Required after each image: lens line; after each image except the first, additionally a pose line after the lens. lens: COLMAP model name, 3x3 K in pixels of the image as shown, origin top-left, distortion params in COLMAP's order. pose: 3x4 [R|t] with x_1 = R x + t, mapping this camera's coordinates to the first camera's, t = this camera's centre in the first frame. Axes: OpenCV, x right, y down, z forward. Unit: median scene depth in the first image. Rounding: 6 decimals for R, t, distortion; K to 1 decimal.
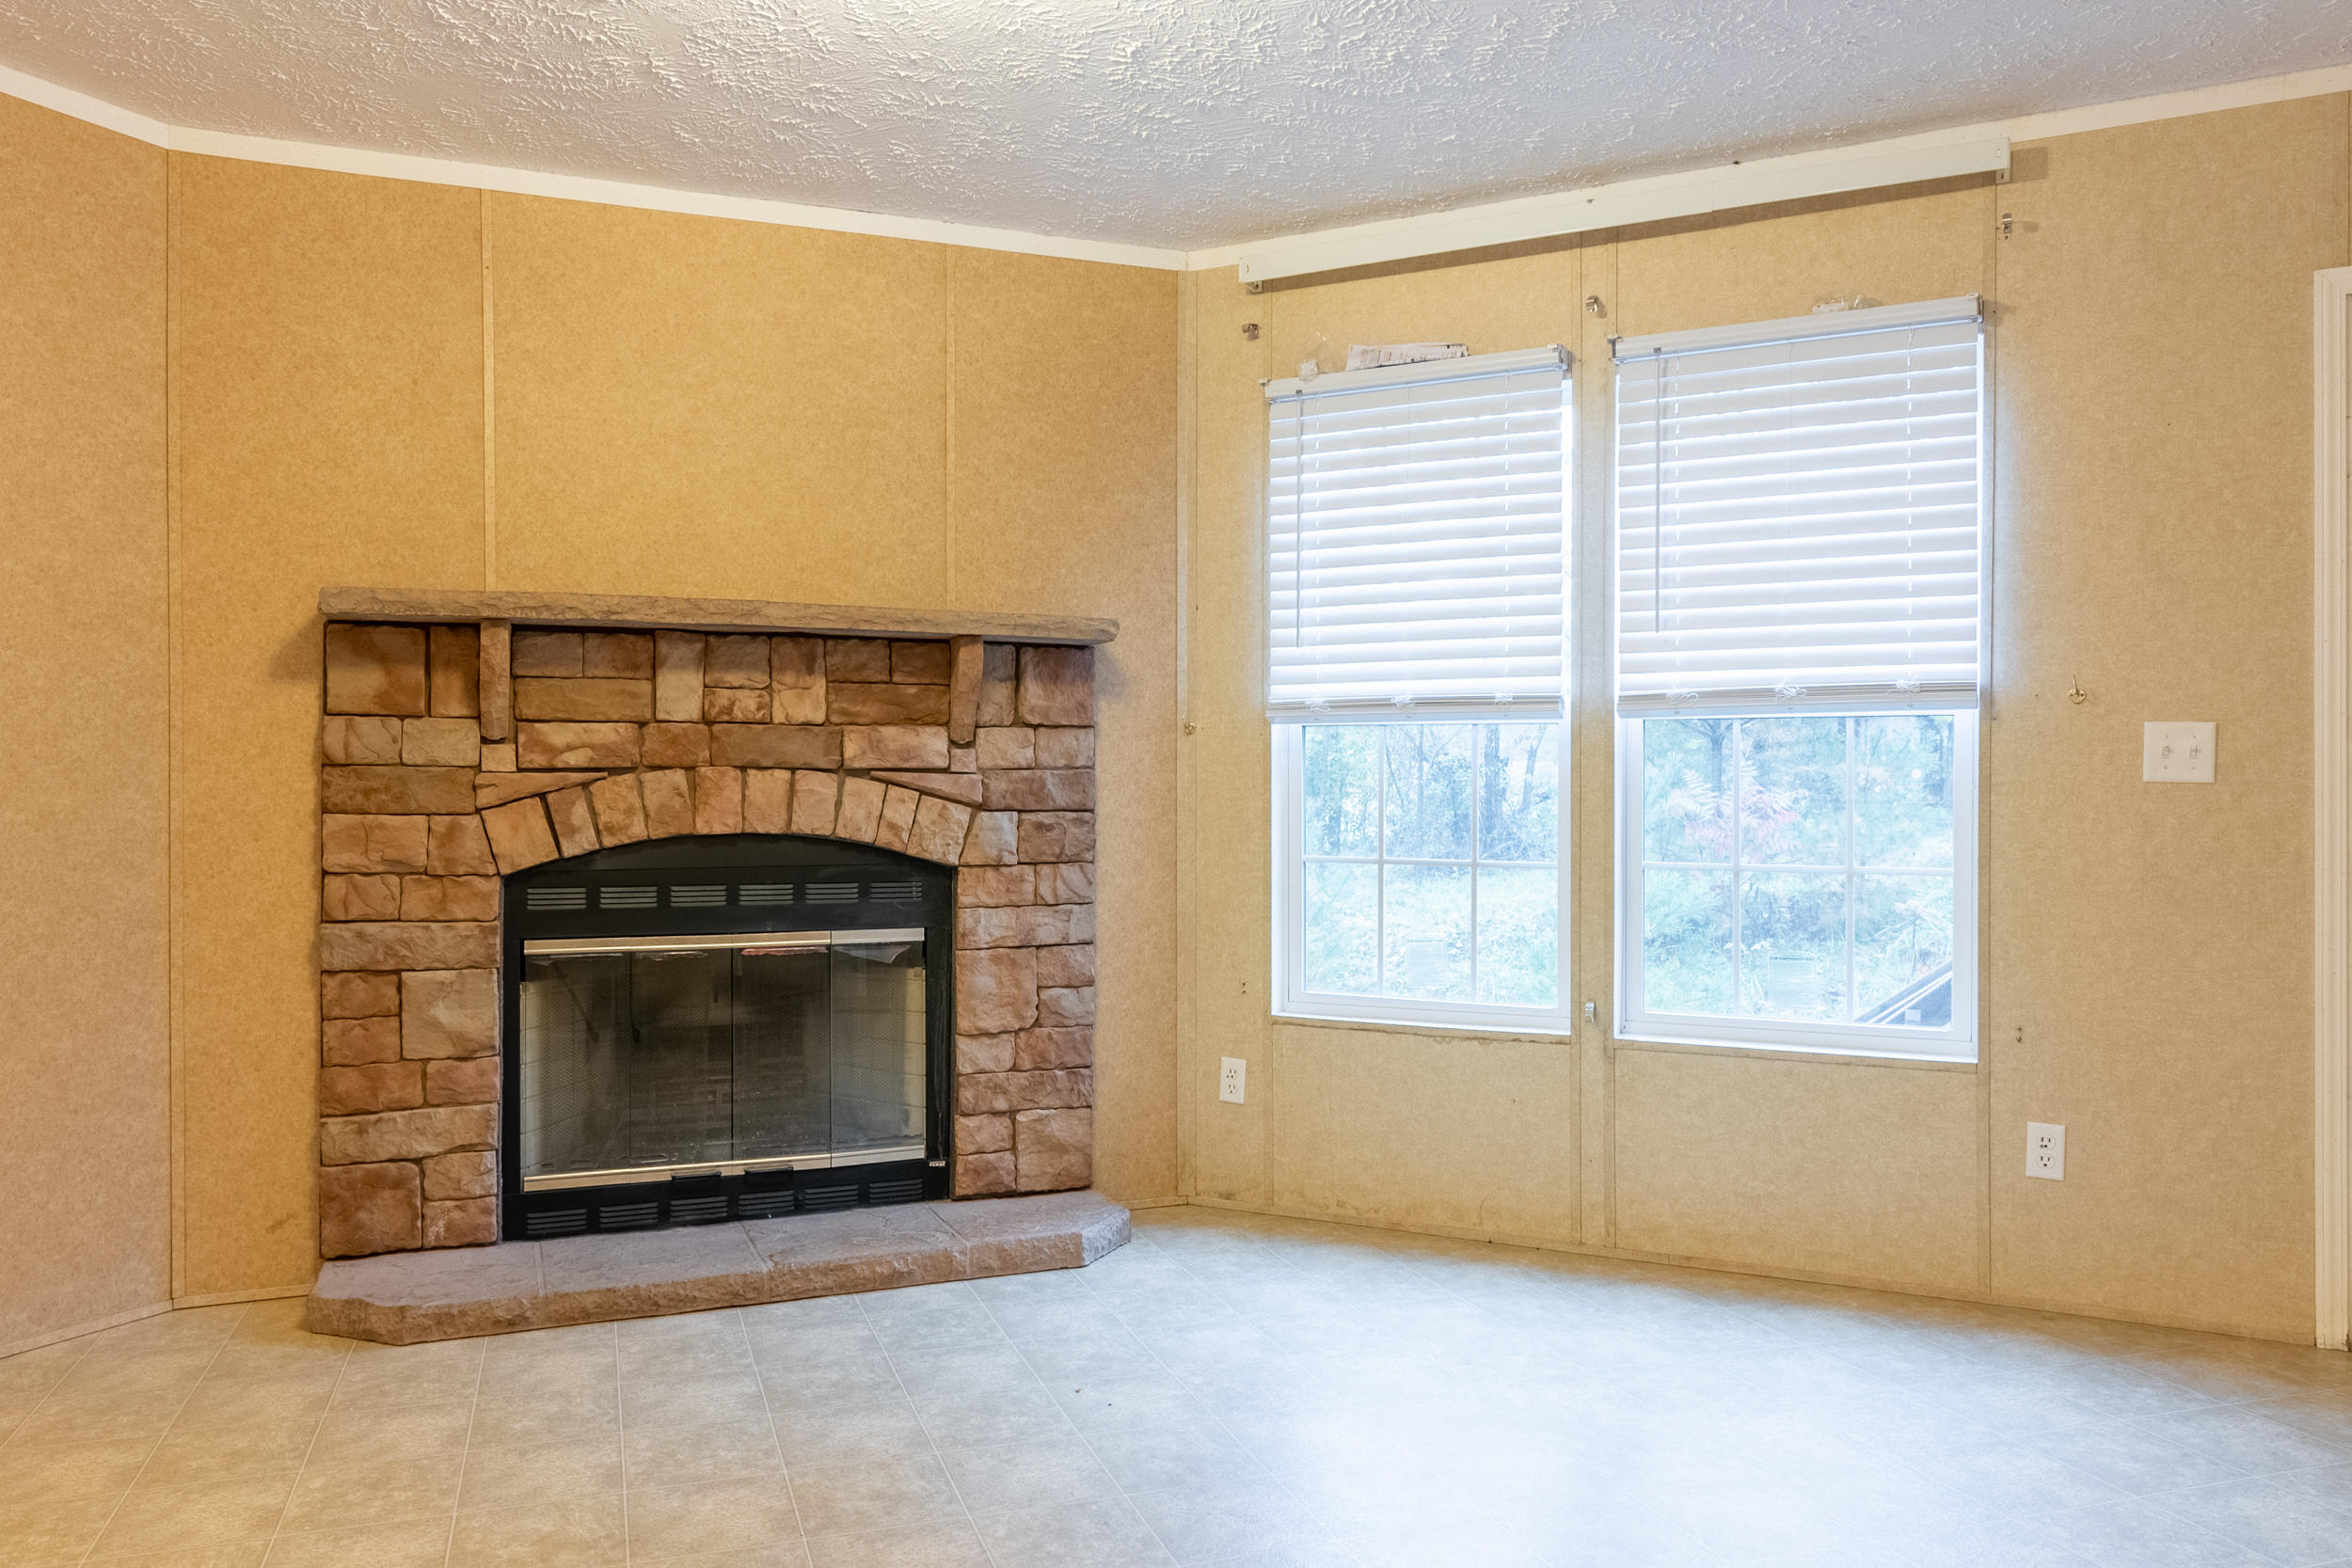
lens RADIAL K [[1615.9, 0, 1158.6], [0, 1615.9, 796.1], [0, 0, 1]] dist [0.002461, 0.001600]
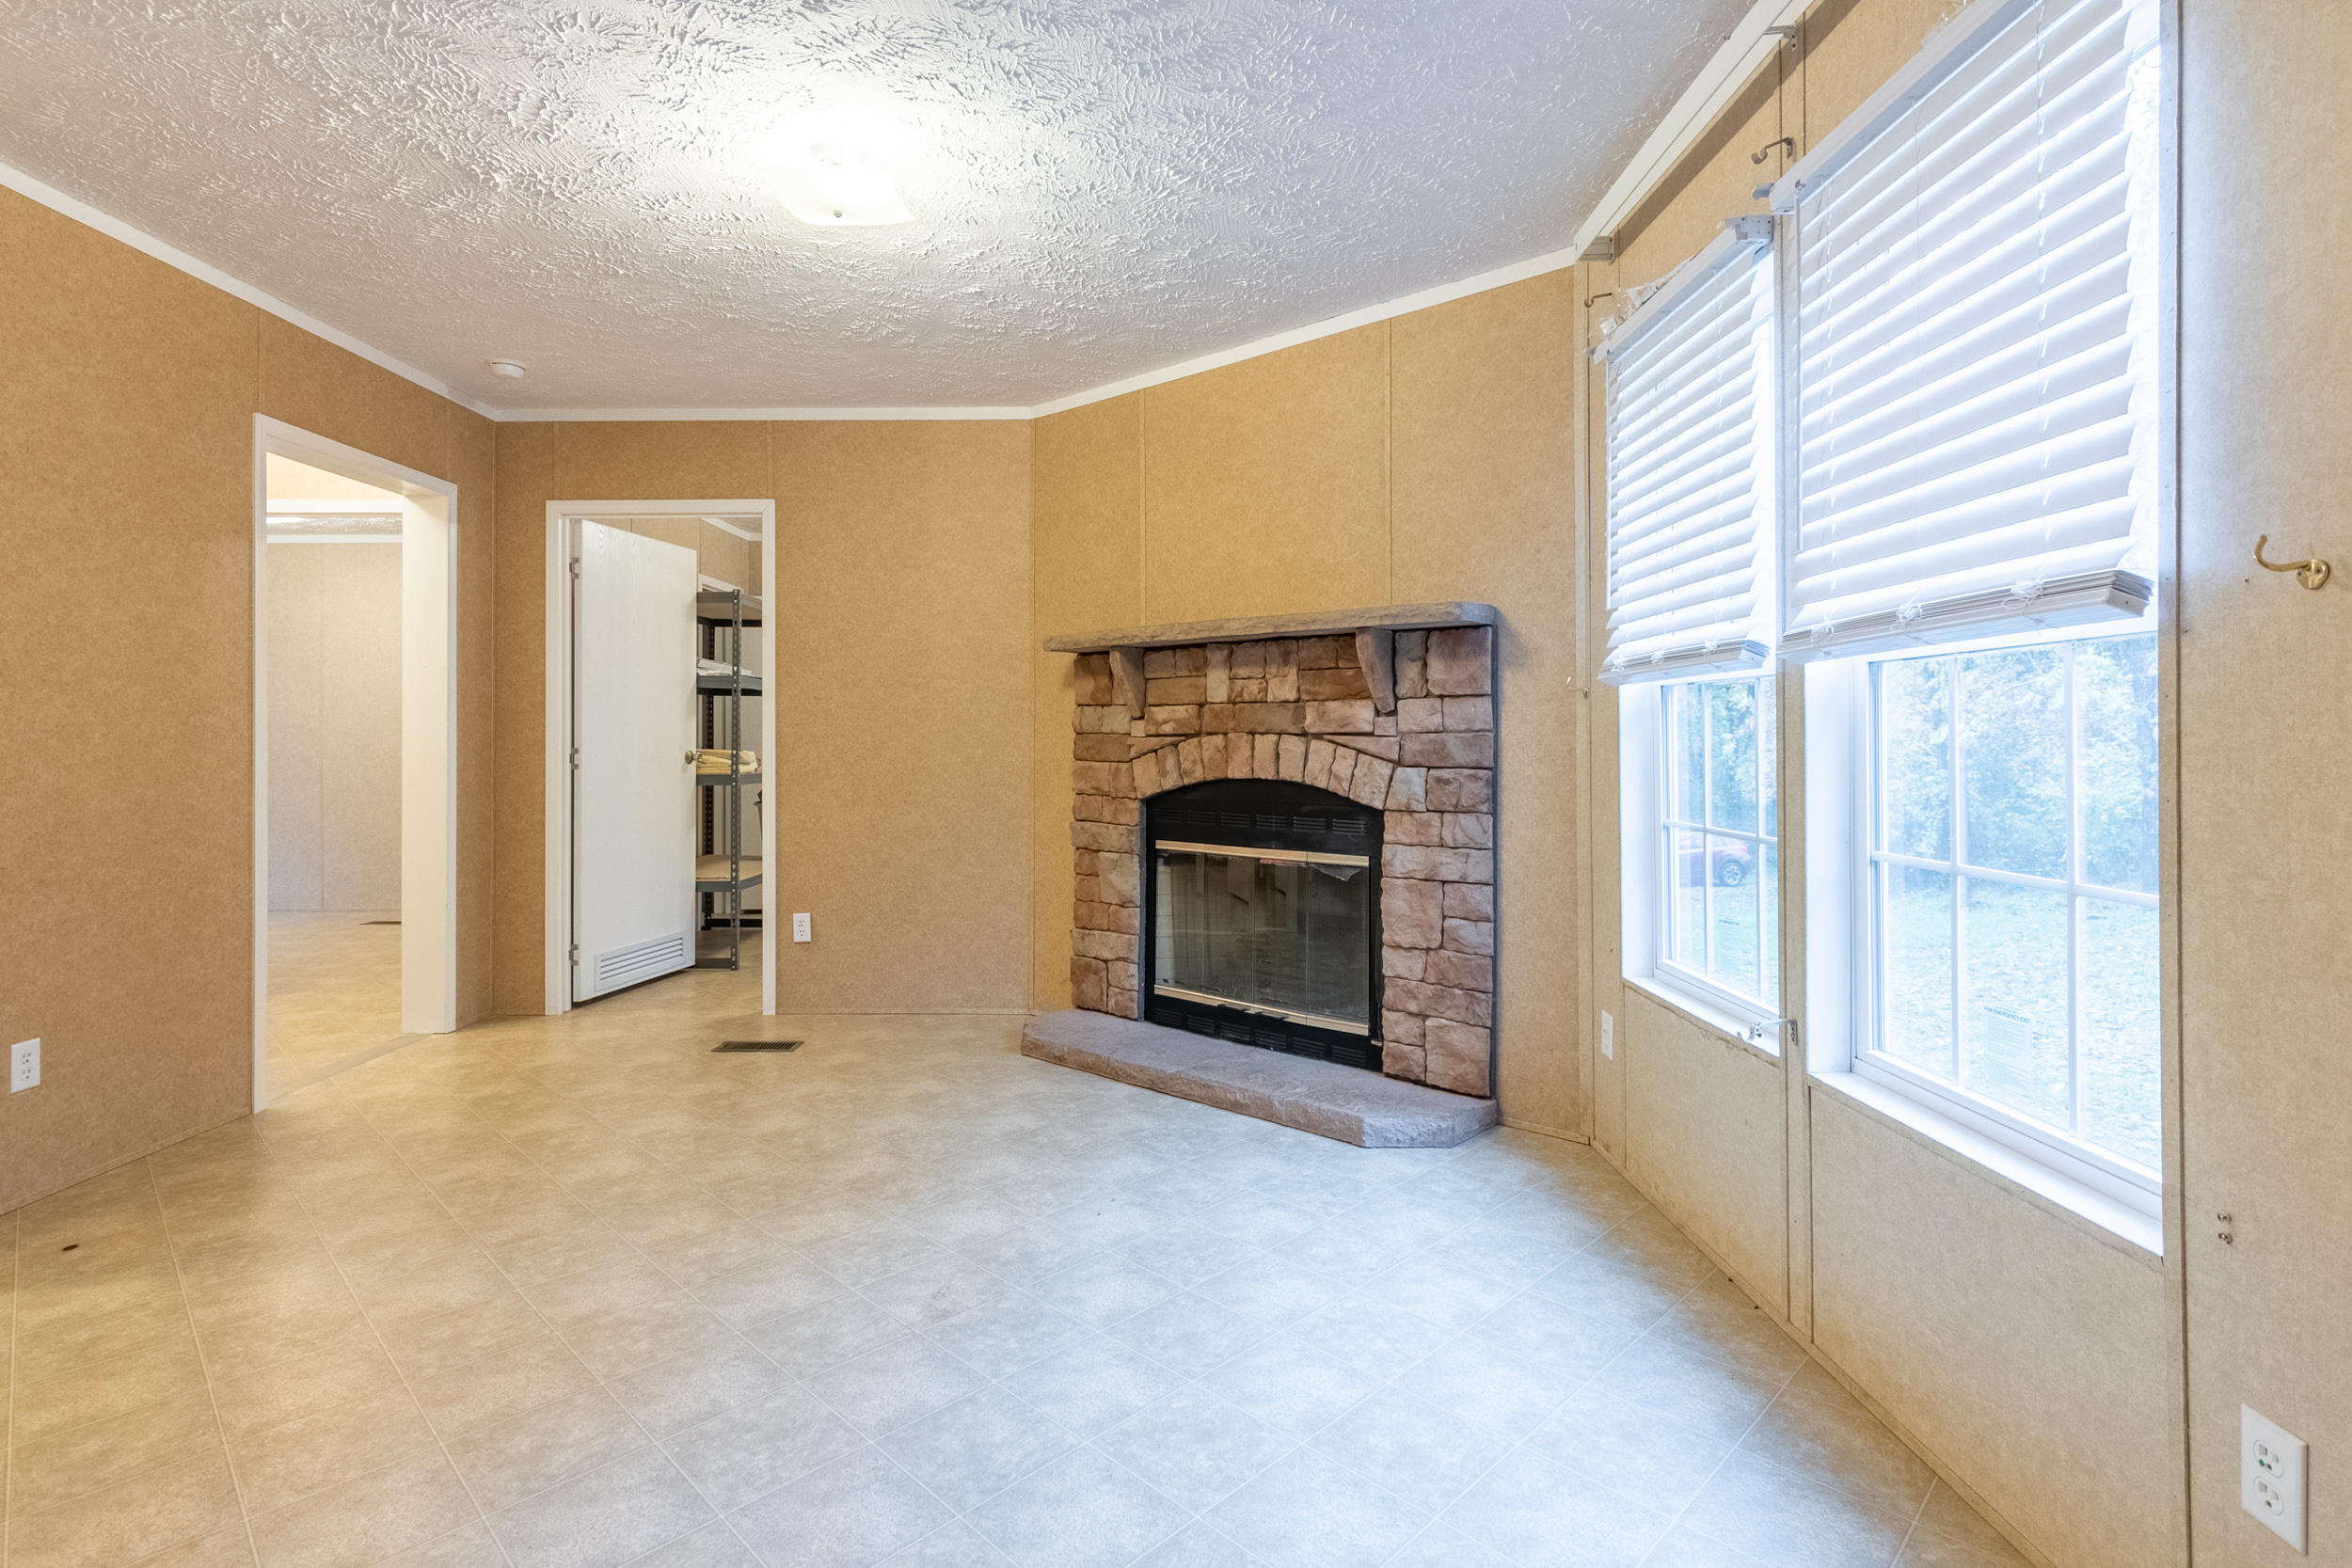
lens RADIAL K [[1147.4, 0, 1161.5], [0, 1147.4, 740.0], [0, 0, 1]] dist [0.003903, -0.000108]
pose [[0.457748, -0.000627, -0.889082, 0.634726], [-0.007233, 0.999964, -0.004429, -0.006533], [0.889053, 0.008458, 0.457727, 0.467169]]
